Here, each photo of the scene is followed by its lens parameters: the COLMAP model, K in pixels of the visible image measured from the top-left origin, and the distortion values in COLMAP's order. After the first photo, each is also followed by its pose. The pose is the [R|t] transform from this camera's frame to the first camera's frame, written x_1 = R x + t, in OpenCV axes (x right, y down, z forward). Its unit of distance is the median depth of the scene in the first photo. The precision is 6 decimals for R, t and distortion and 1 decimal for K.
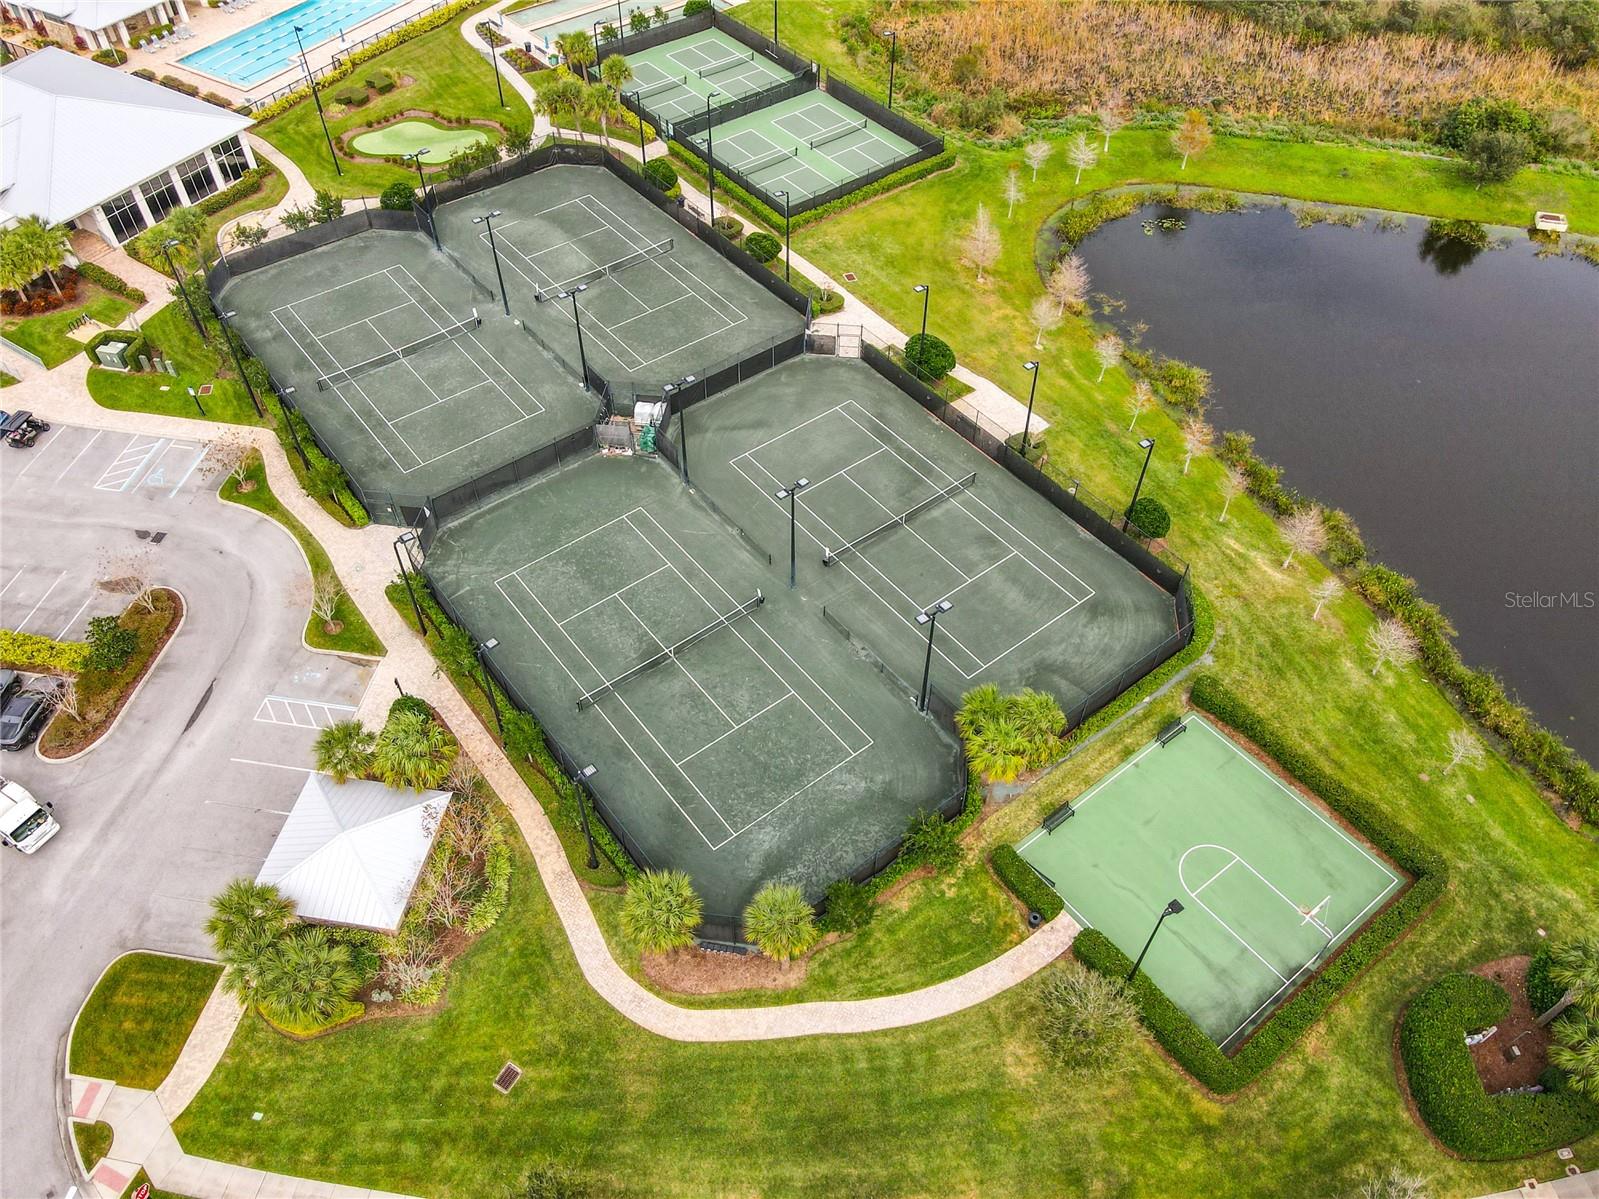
lens RADIAL K [[1192.2, 0, 799.5], [0, 1192.2, 599.5], [0, 0, 1]] dist [0.002355, 0.030600]
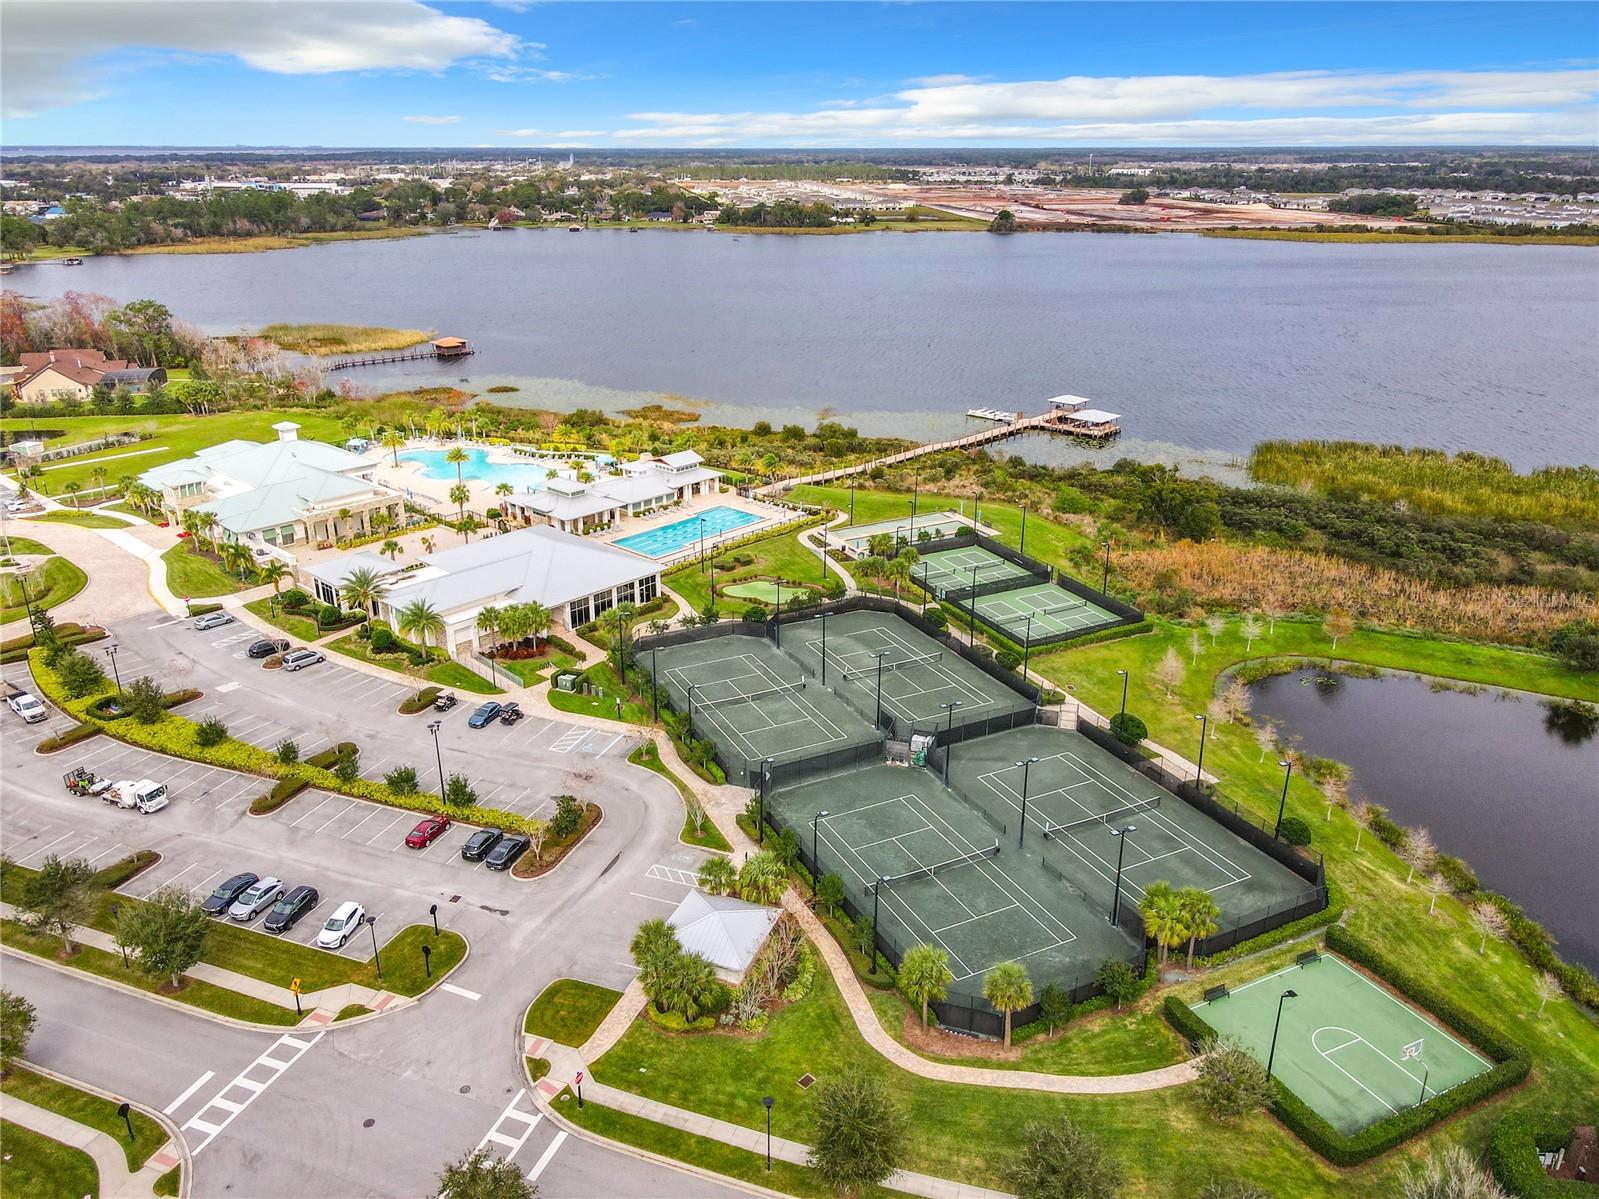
lens RADIAL K [[1192.2, 0, 799.5], [0, 1192.2, 599.5], [0, 0, 1]] dist [0.002355, 0.030600]
pose [[0.980304, 0.066272, -0.186044, -0.017111], [-0.143638, 0.885777, -0.441324, 0.349659], [0.135546, 0.459355, 0.877850, -0.347073]]
